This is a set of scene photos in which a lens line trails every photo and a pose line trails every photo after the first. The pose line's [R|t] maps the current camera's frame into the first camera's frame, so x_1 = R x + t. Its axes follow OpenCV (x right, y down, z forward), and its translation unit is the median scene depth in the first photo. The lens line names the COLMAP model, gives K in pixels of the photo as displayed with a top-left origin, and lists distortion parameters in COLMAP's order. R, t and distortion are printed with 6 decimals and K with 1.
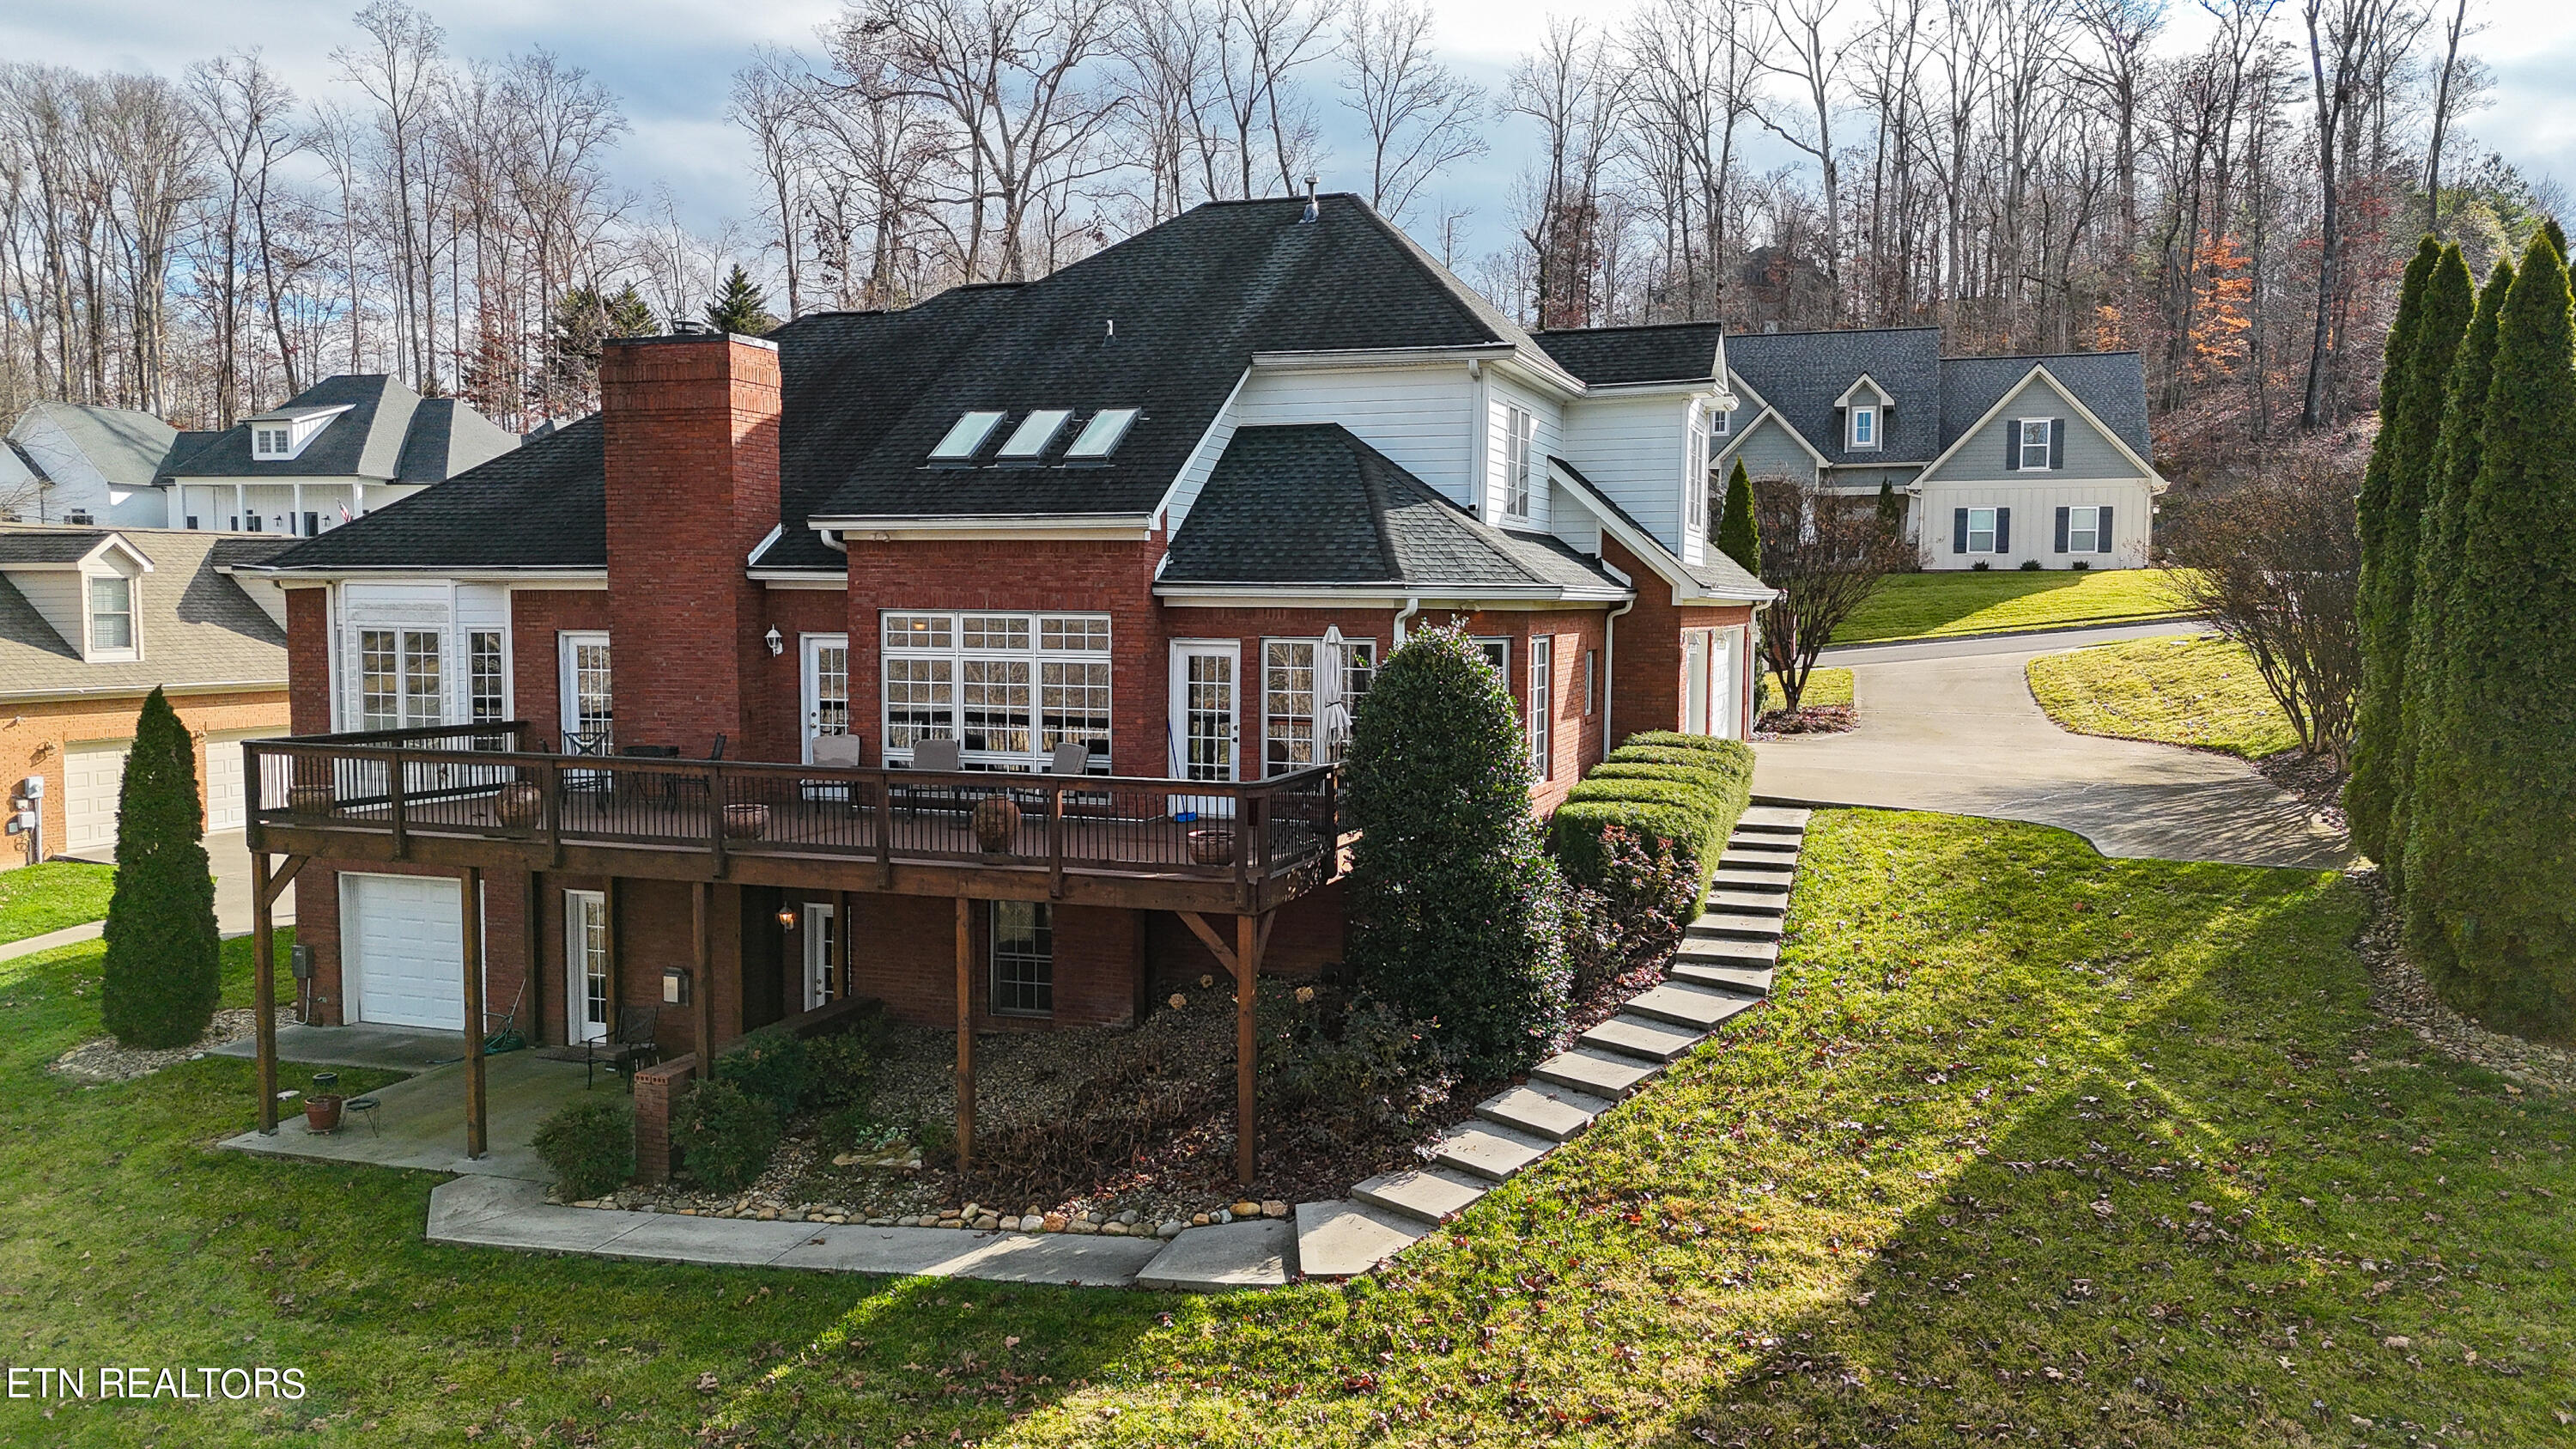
lens RADIAL K [[1906.4, 0, 1288.0], [0, 1906.4, 724.5], [0, 0, 1]] dist [0.100181, -0.085972]
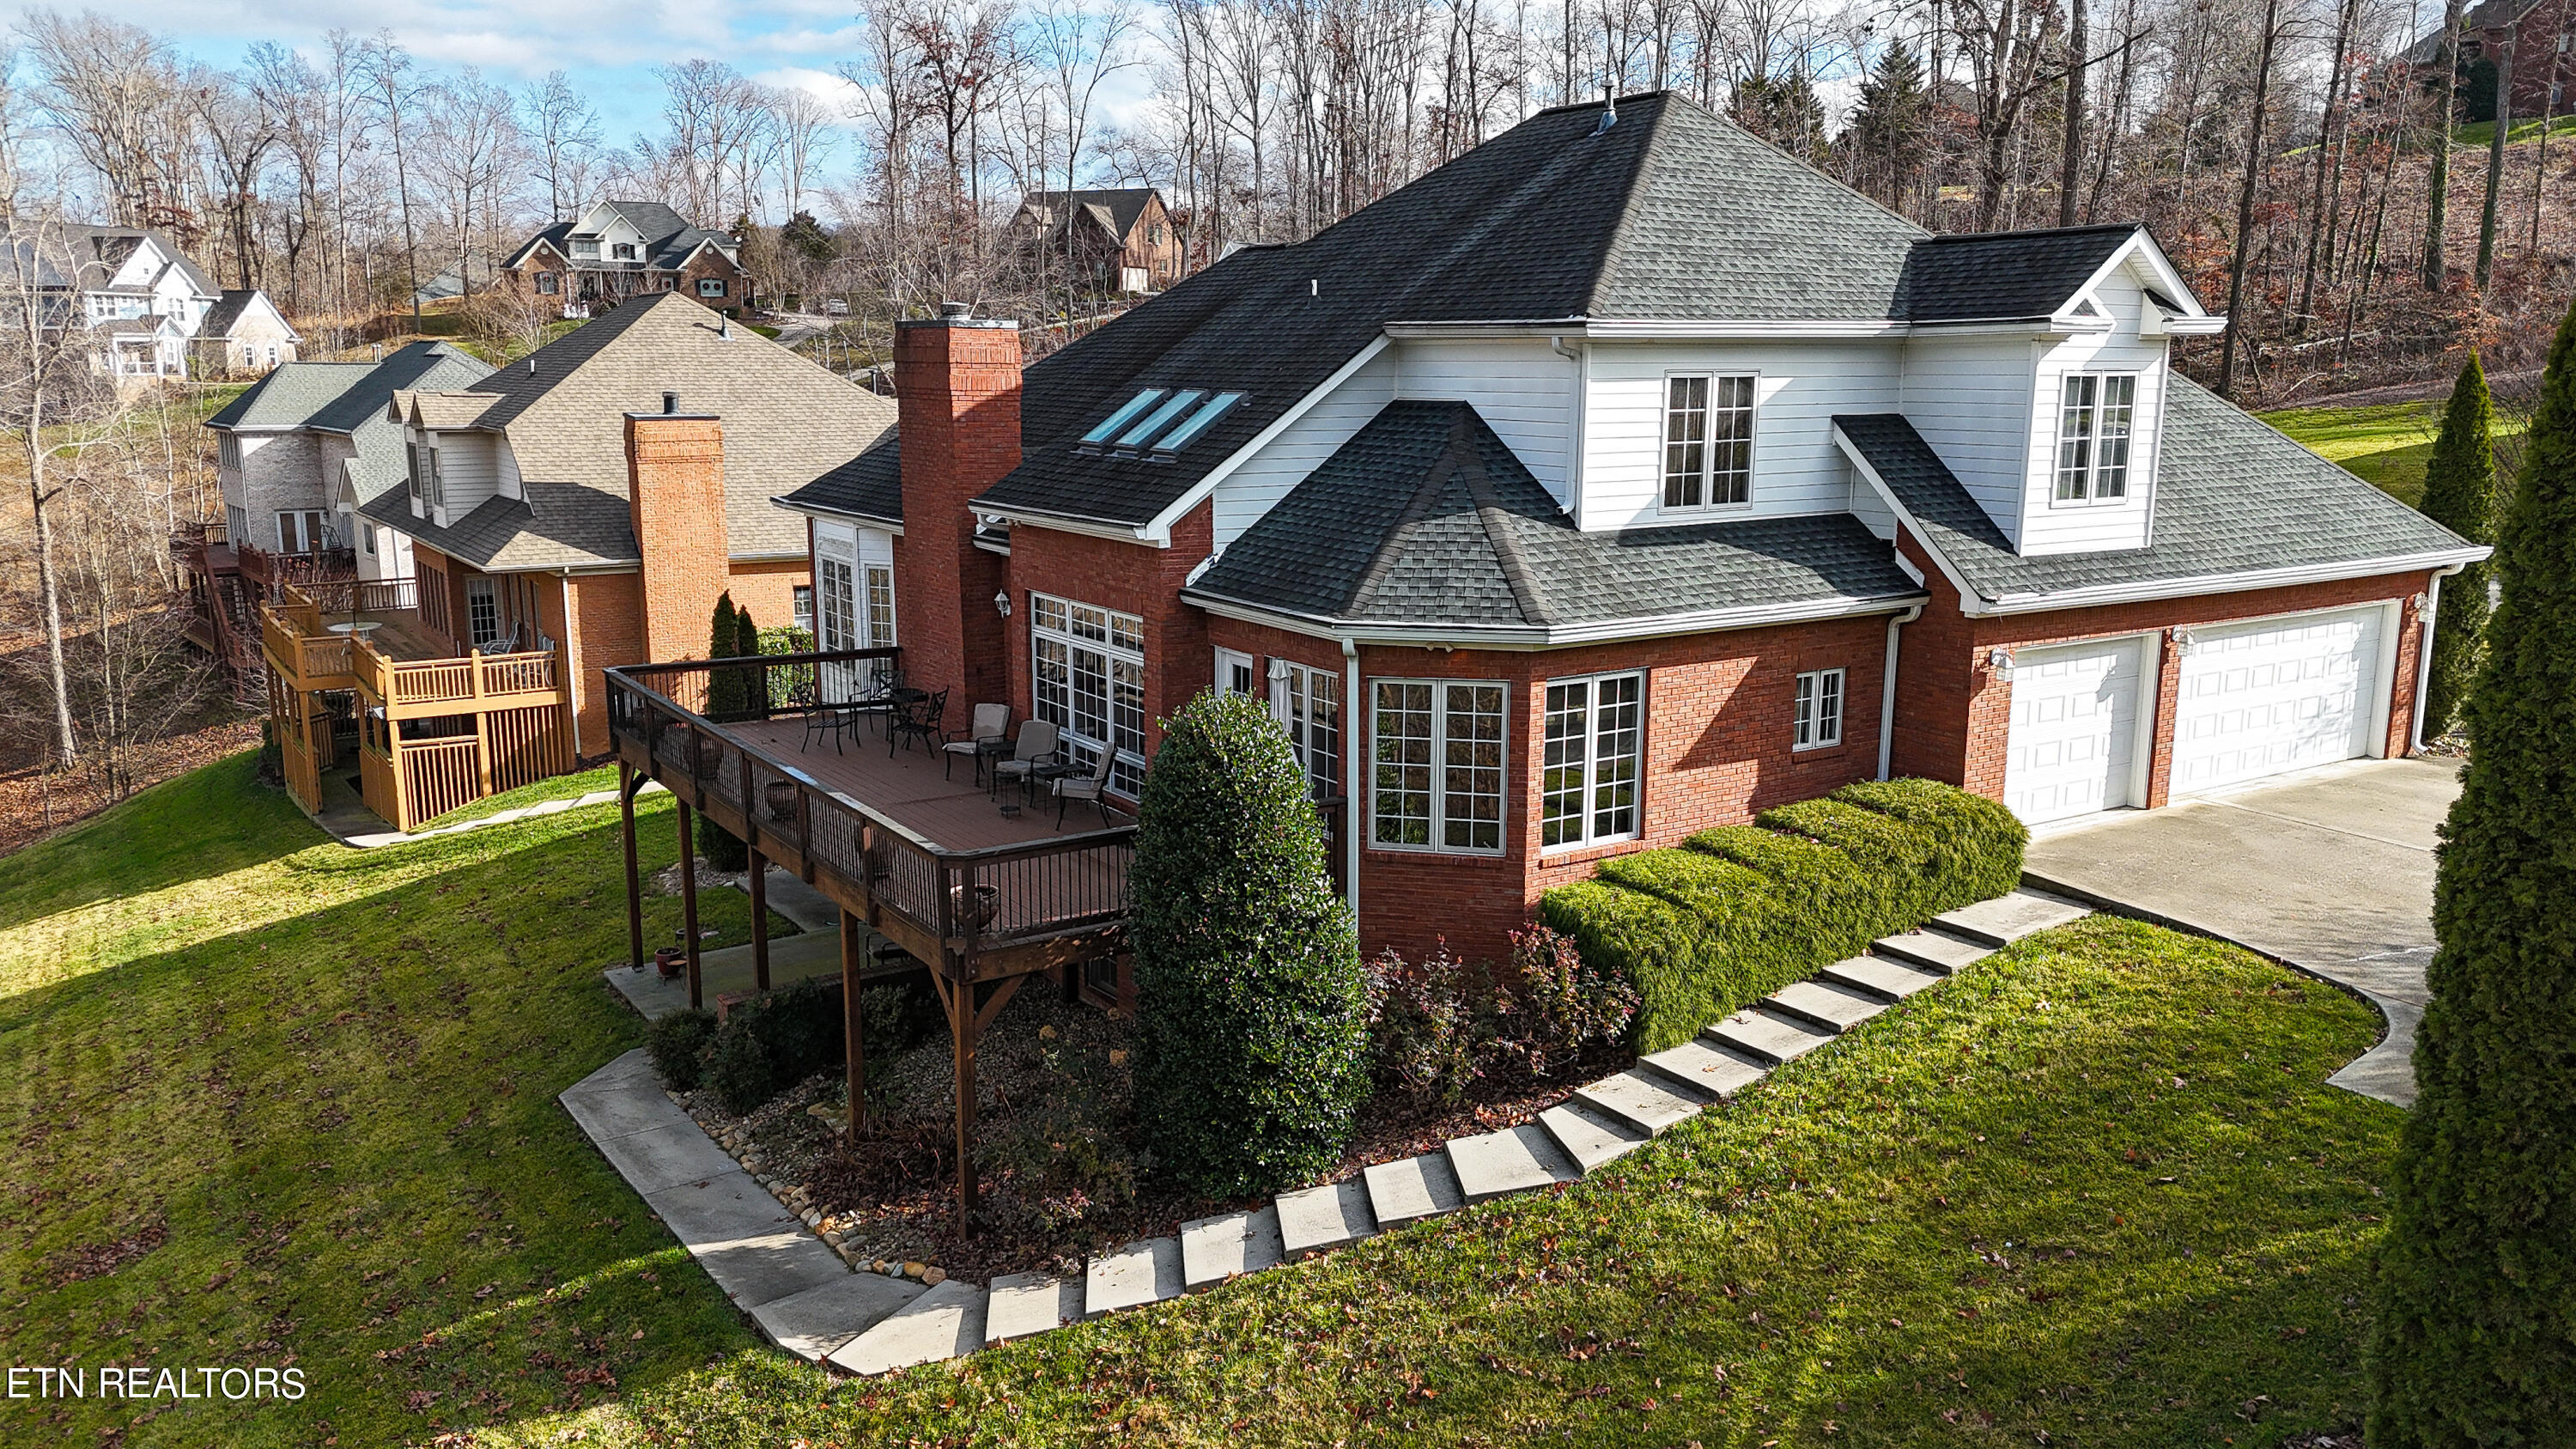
lens RADIAL K [[1906.4, 0, 1288.0], [0, 1906.4, 724.5], [0, 0, 1]] dist [0.100181, -0.085972]
pose [[0.786327, 0.114294, -0.607146, 0.608403], [-0.038824, 0.989938, 0.136071, -0.151097], [0.616589, -0.083425, 0.782853, 0.295134]]
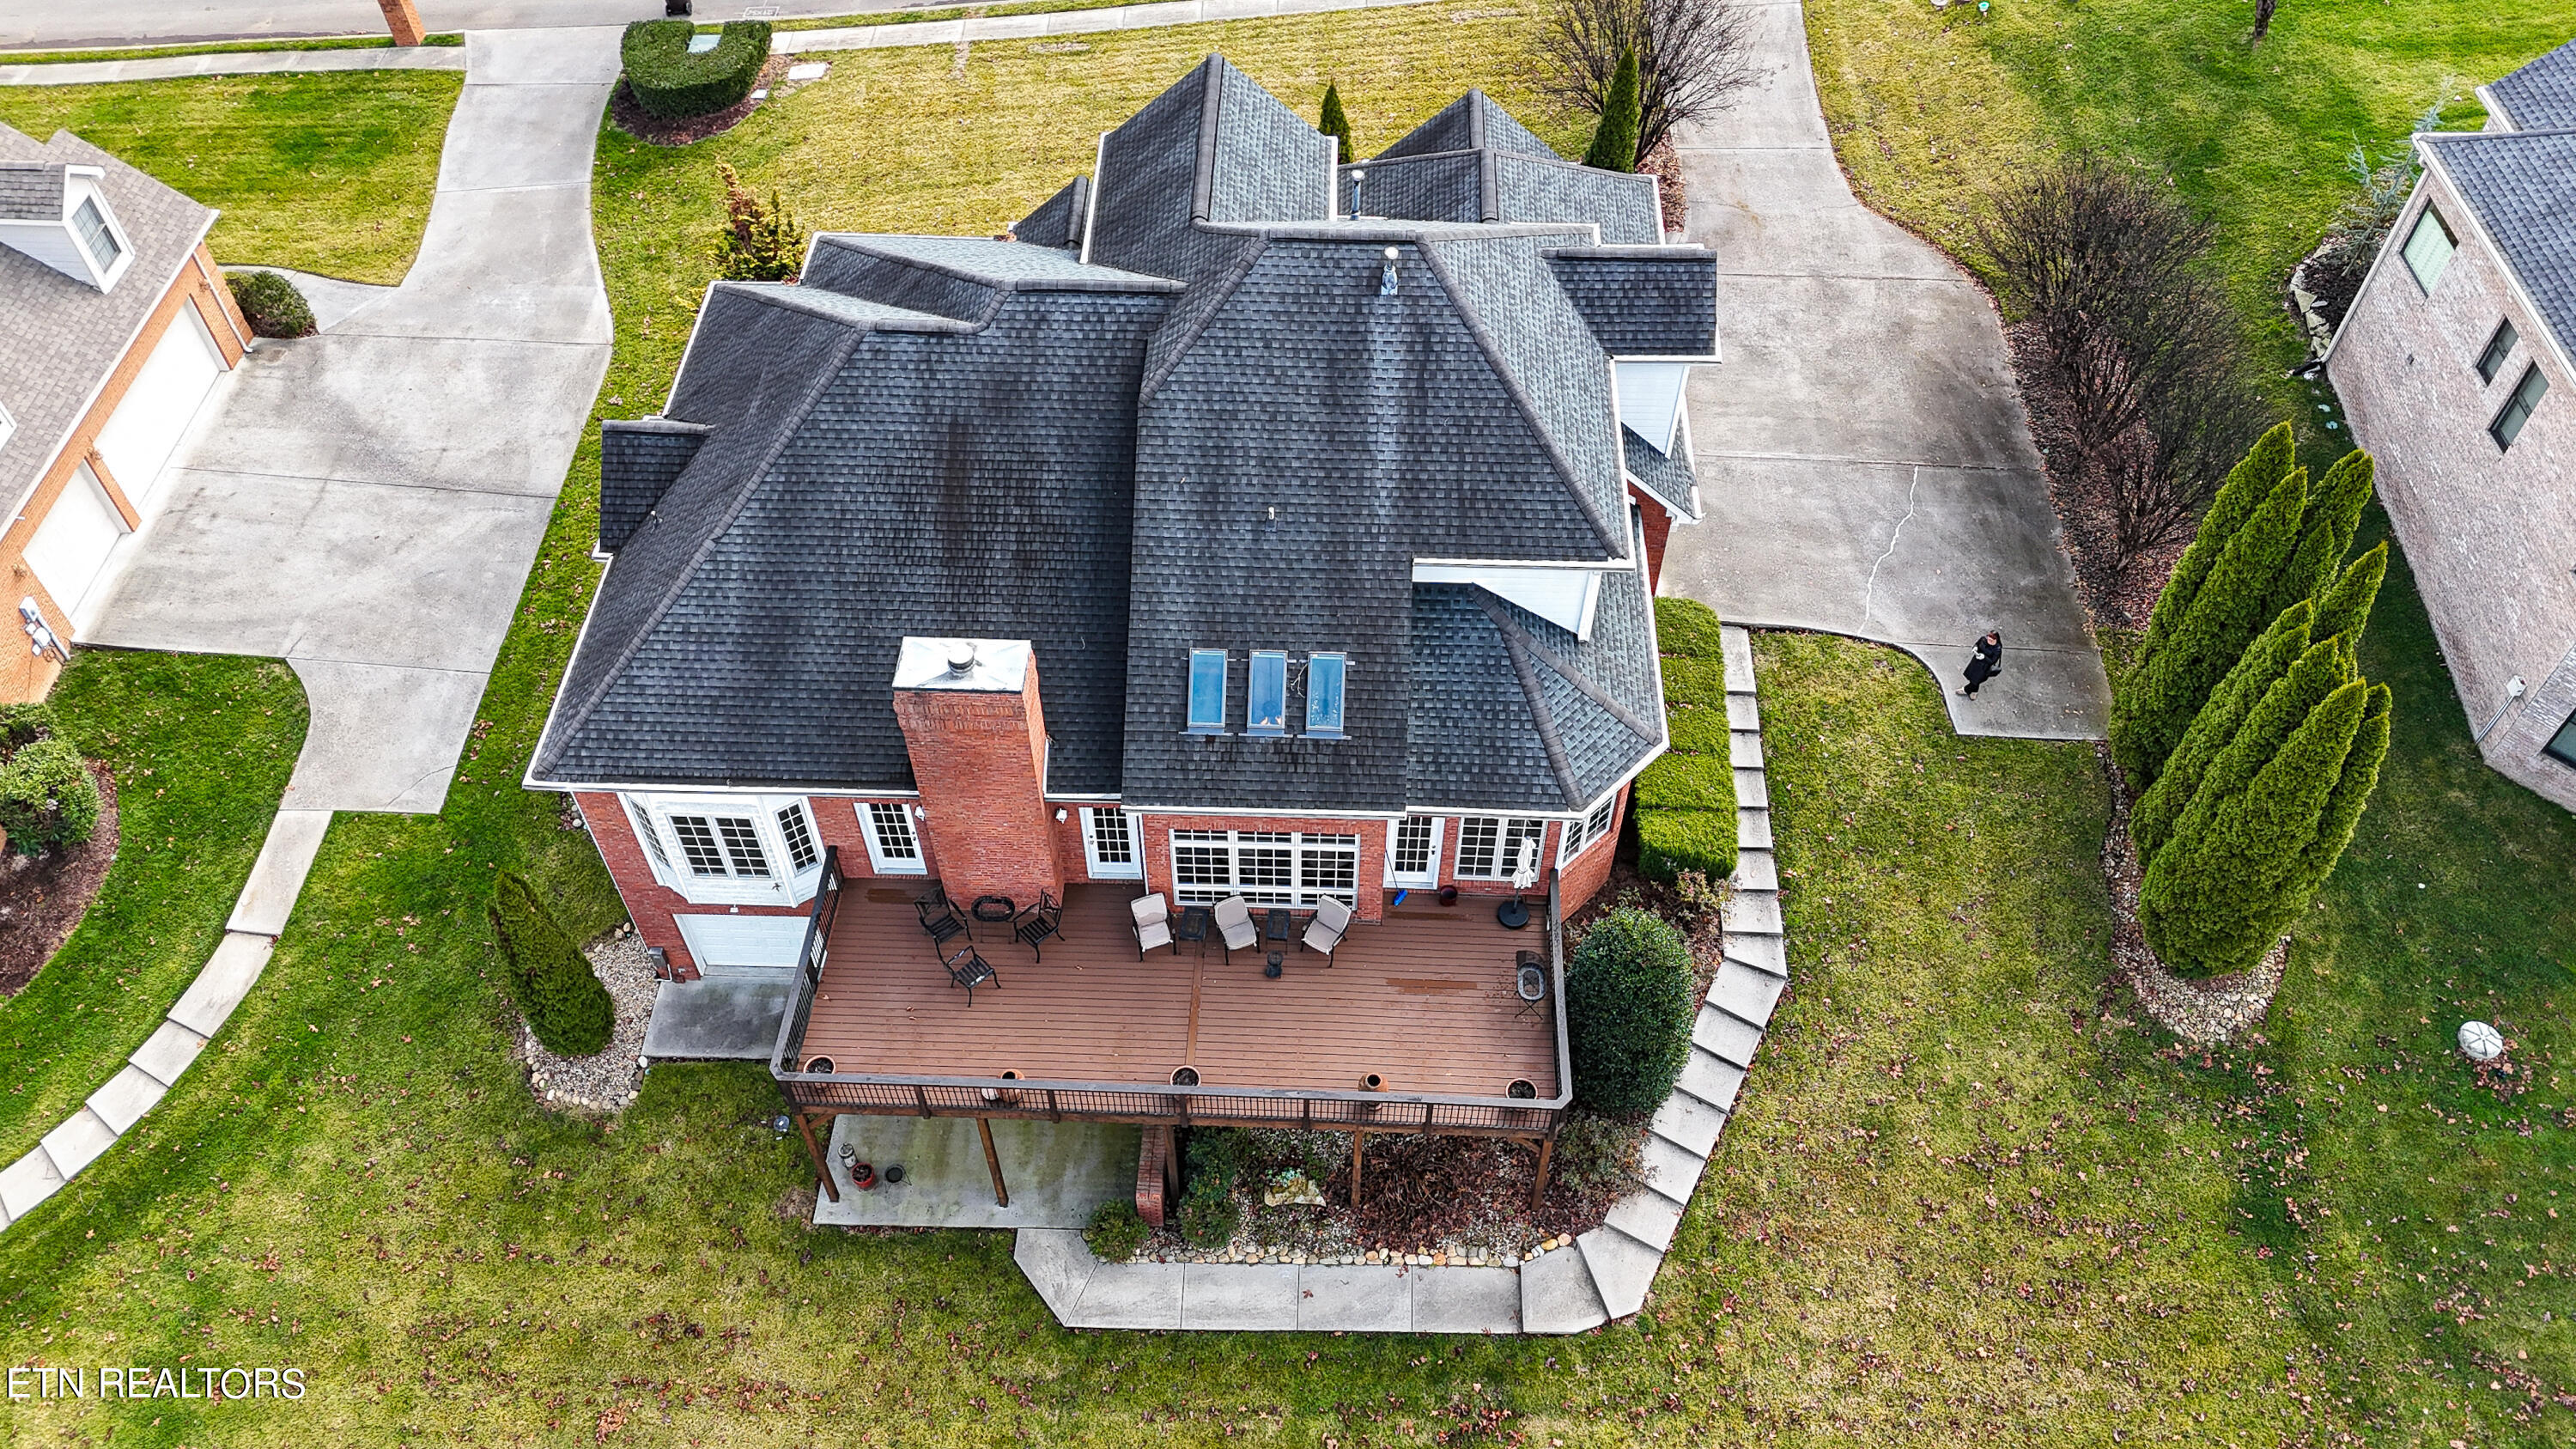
lens RADIAL K [[1906.4, 0, 1288.0], [0, 1906.4, 724.5], [0, 0, 1]] dist [0.100181, -0.085972]
pose [[0.954584, -0.234014, 0.184407, -0.415853], [0.024871, 0.679368, 0.733376, -1.233855], [-0.296901, -0.695483, 0.654335, 0.195558]]
